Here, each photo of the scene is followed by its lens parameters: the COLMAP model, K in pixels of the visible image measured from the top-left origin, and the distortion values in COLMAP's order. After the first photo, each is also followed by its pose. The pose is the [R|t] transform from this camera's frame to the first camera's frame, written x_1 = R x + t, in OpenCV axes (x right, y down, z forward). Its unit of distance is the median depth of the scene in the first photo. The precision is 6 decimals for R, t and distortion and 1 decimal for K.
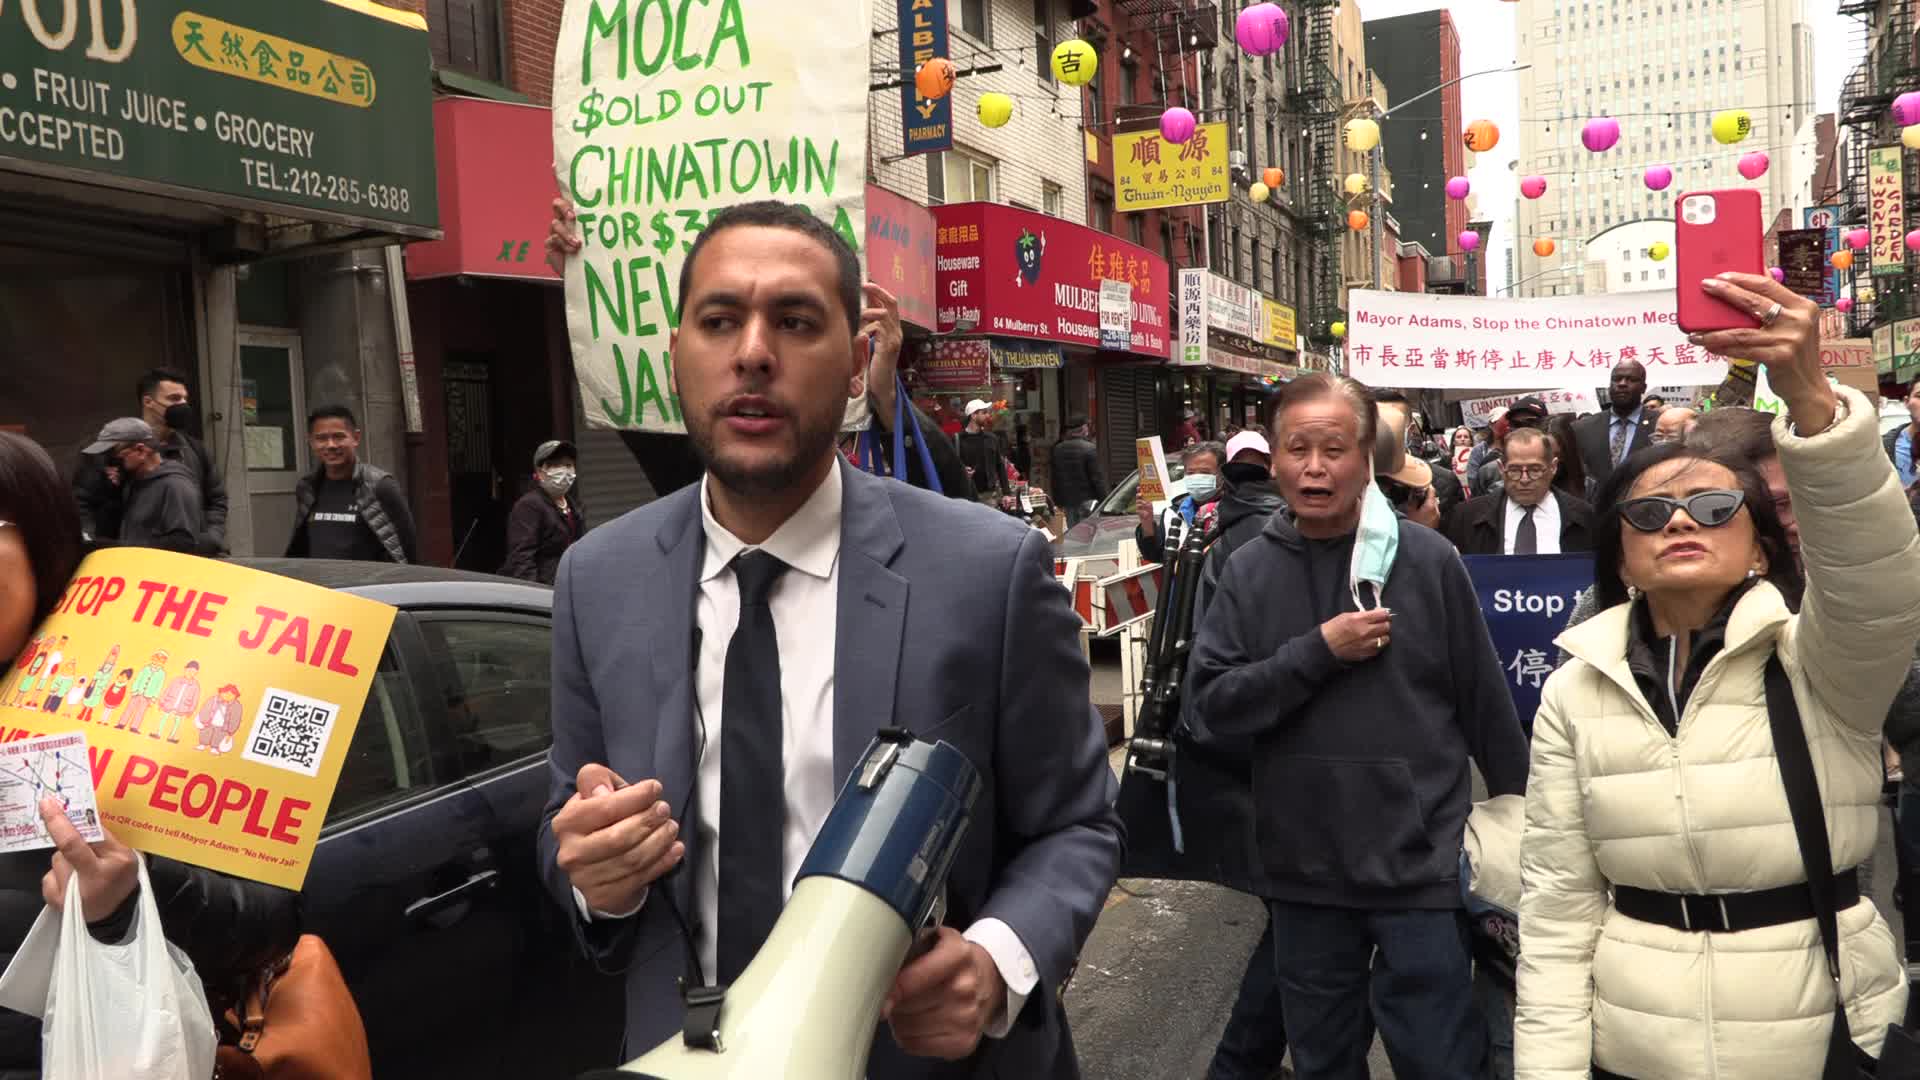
lens RADIAL K [[1497.8, 0, 960.0], [0, 1497.8, 540.0], [0, 0, 1]] dist [-0.007275, 0.006260]
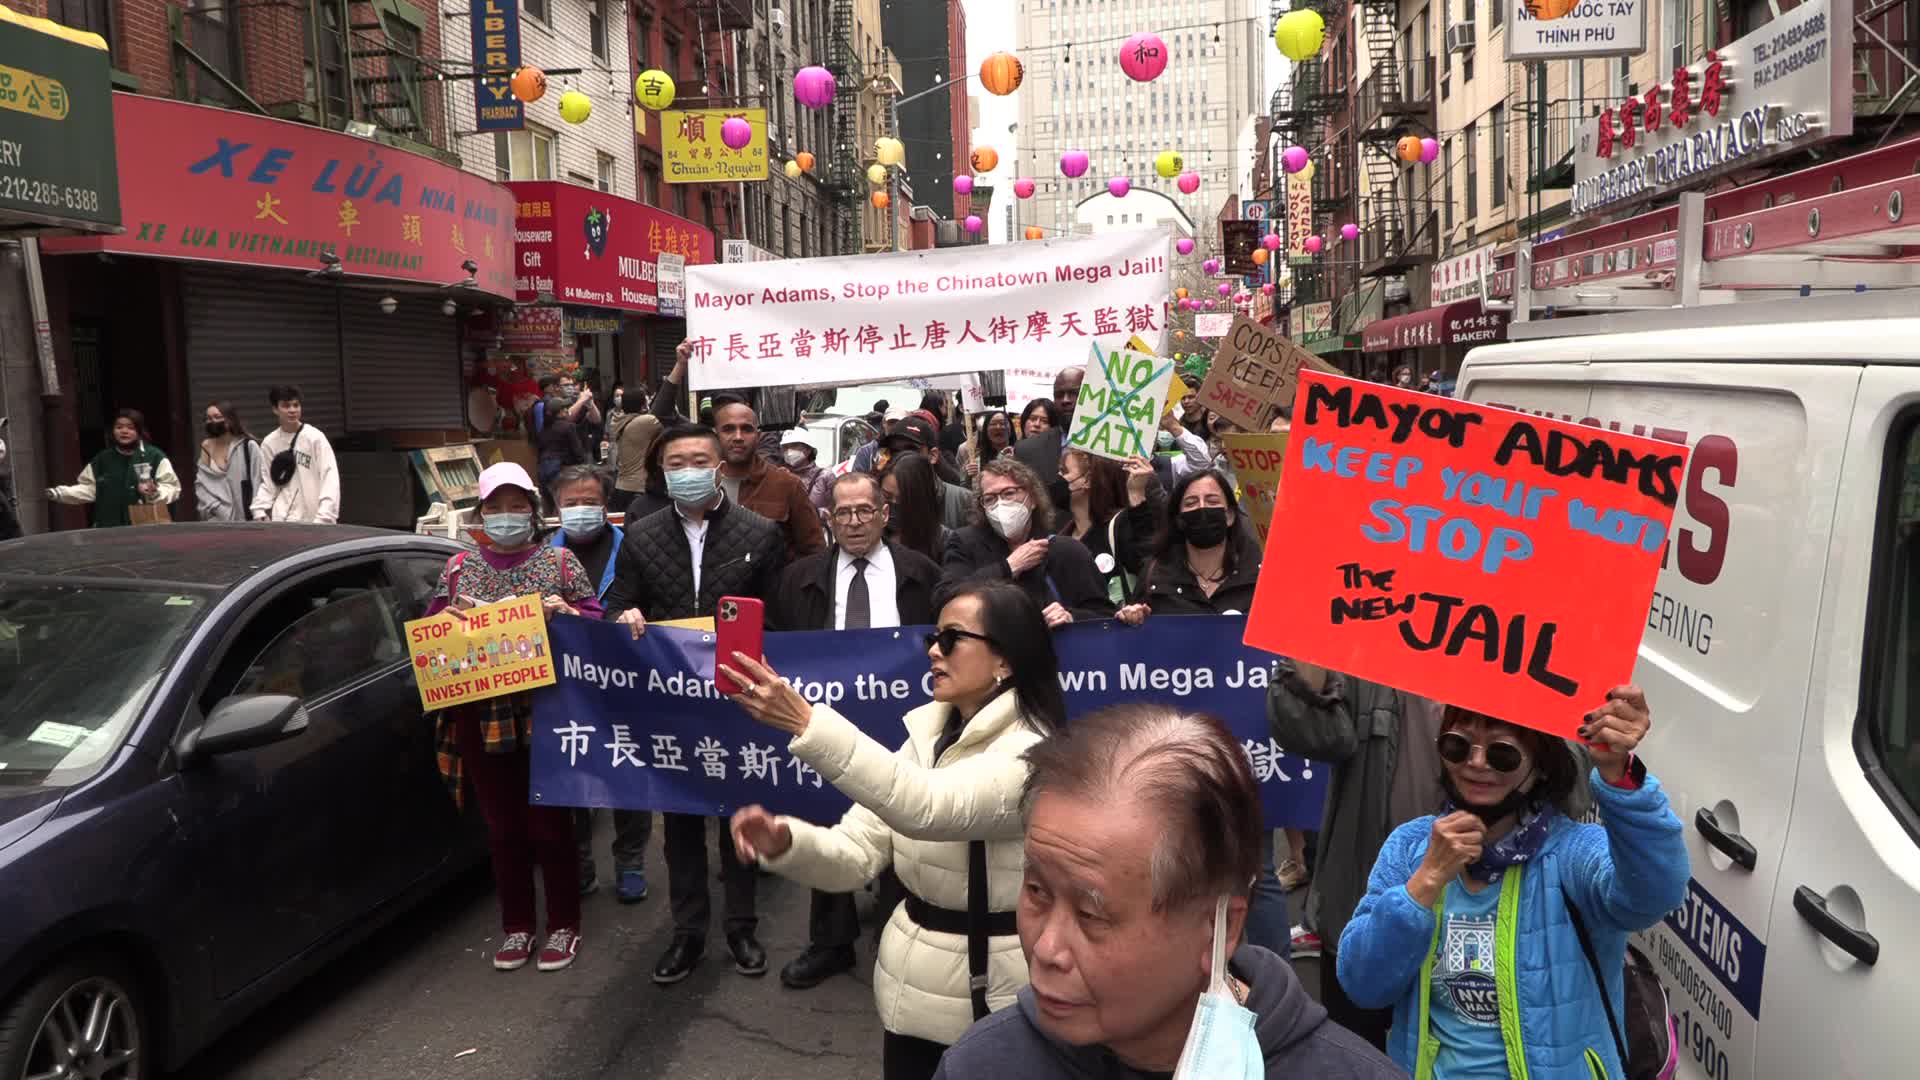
lens RADIAL K [[1497.8, 0, 960.0], [0, 1497.8, 540.0], [0, 0, 1]] dist [-0.007275, 0.006260]
pose [[0.949554, -0.012806, 0.313342, -0.035555], [0.000260, 0.999198, 0.040049, -0.004604], [-0.313603, -0.037947, 0.948796, -0.104709]]
